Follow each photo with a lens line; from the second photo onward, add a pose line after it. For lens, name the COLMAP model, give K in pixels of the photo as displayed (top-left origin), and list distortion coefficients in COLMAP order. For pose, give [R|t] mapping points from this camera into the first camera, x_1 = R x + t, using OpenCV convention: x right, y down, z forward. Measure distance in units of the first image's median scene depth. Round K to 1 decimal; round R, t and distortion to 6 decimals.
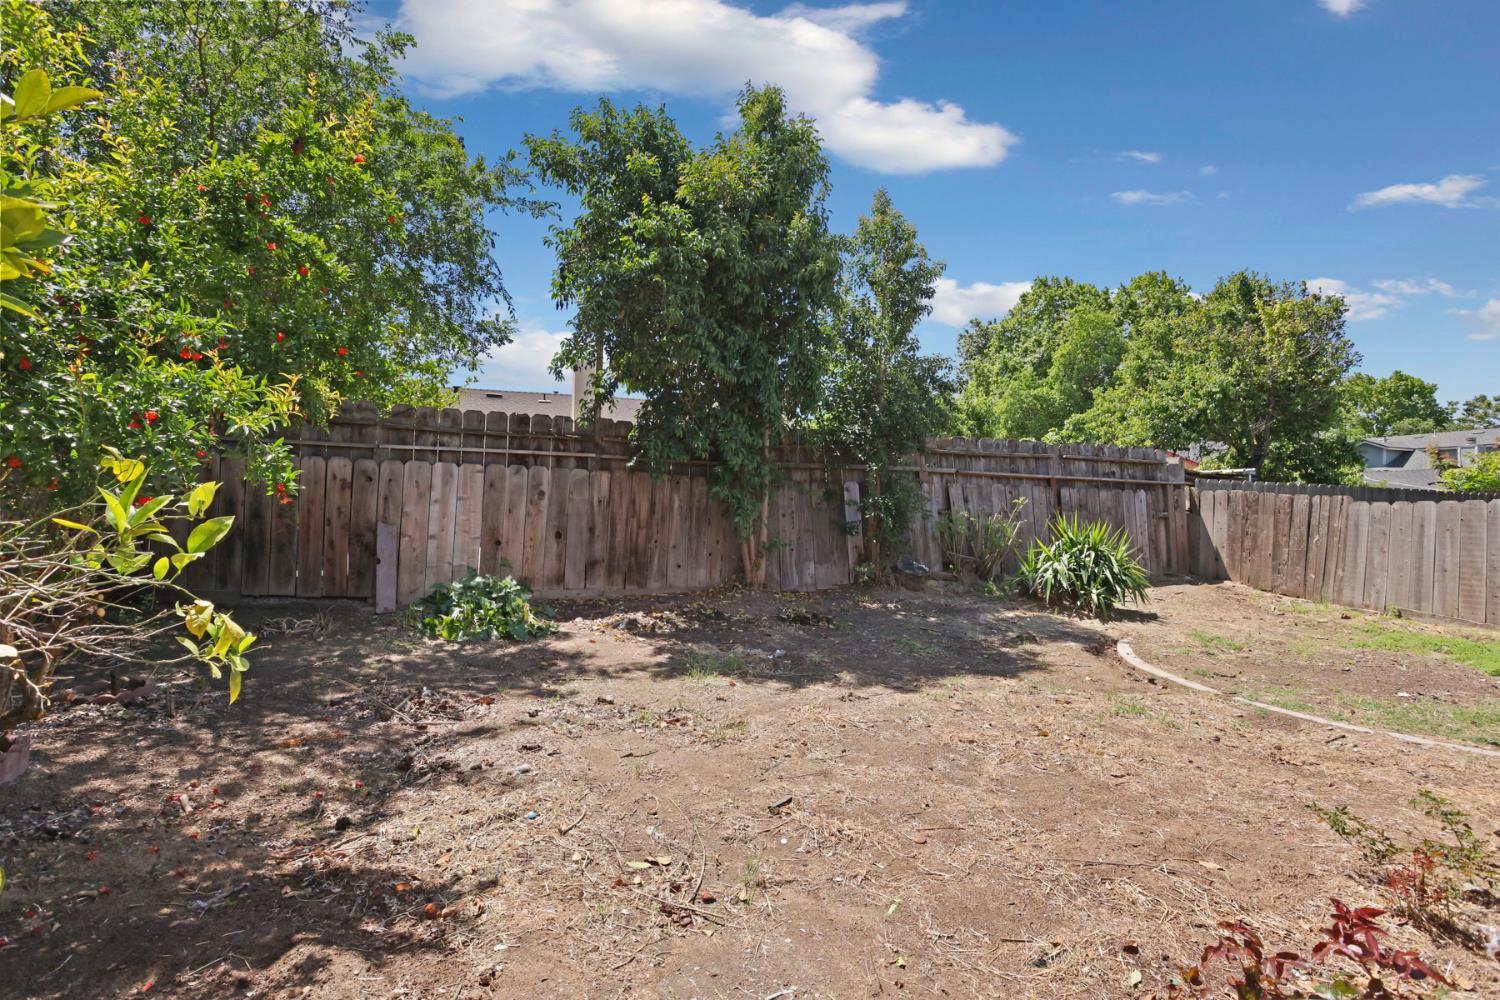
lens RADIAL K [[724.0, 0, 733.9], [0, 724.0, 490.3], [0, 0, 1]] dist [-0.069399, 0.029767]
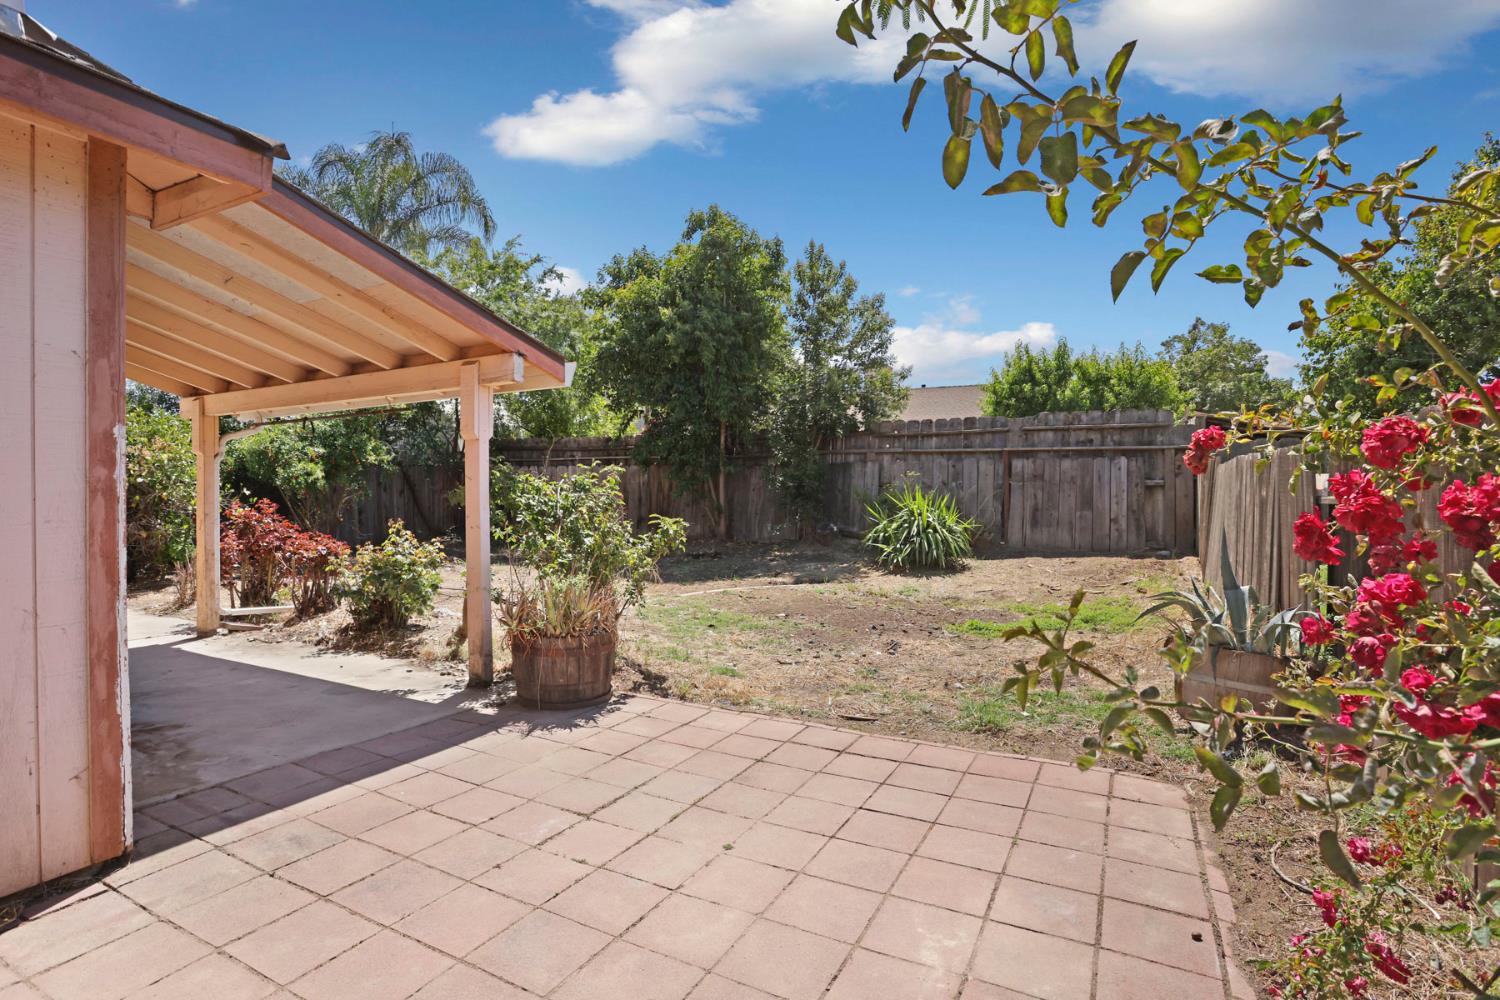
lens RADIAL K [[735.1, 0, 741.1], [0, 735.1, 499.6], [0, 0, 1]] dist [-0.077637, 0.030540]
pose [[0.677081, -0.008286, -0.735862, 0.984229], [0.034904, 0.999173, 0.020865, 0.019724], [0.735080, -0.039812, 0.676810, -0.016683]]
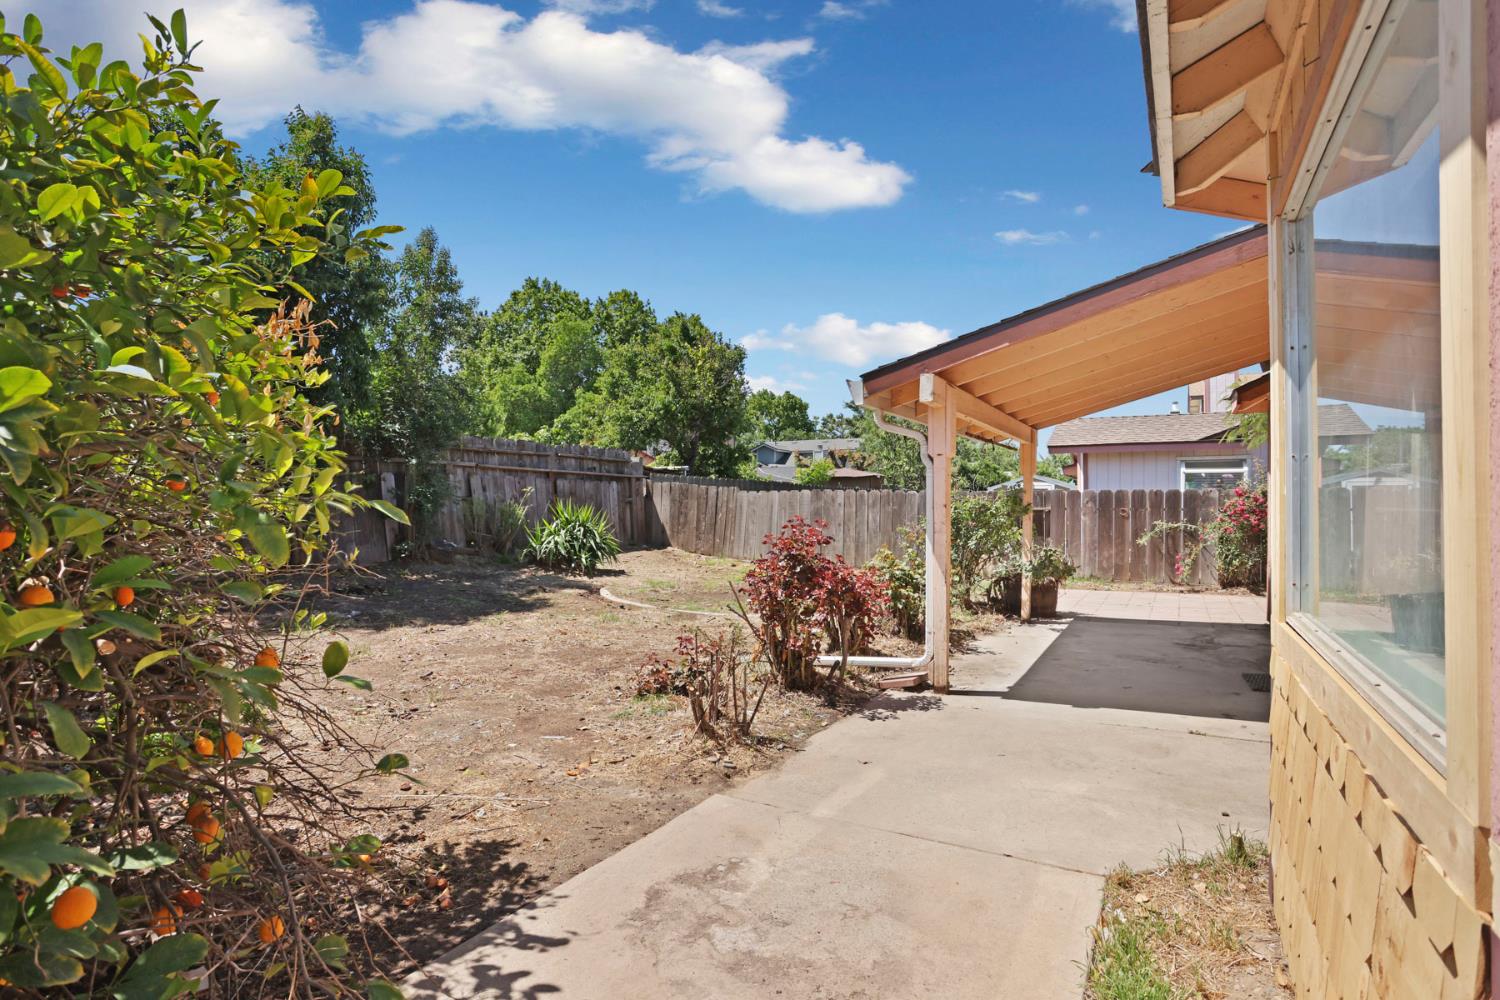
lens RADIAL K [[735.1, 0, 741.1], [0, 735.1, 499.6], [0, 0, 1]] dist [-0.077637, 0.030540]
pose [[0.766932, -0.007370, 0.641686, -0.127064], [-0.012887, 0.999556, 0.026883, -0.006444], [-0.641599, -0.028887, 0.766496, -0.209810]]
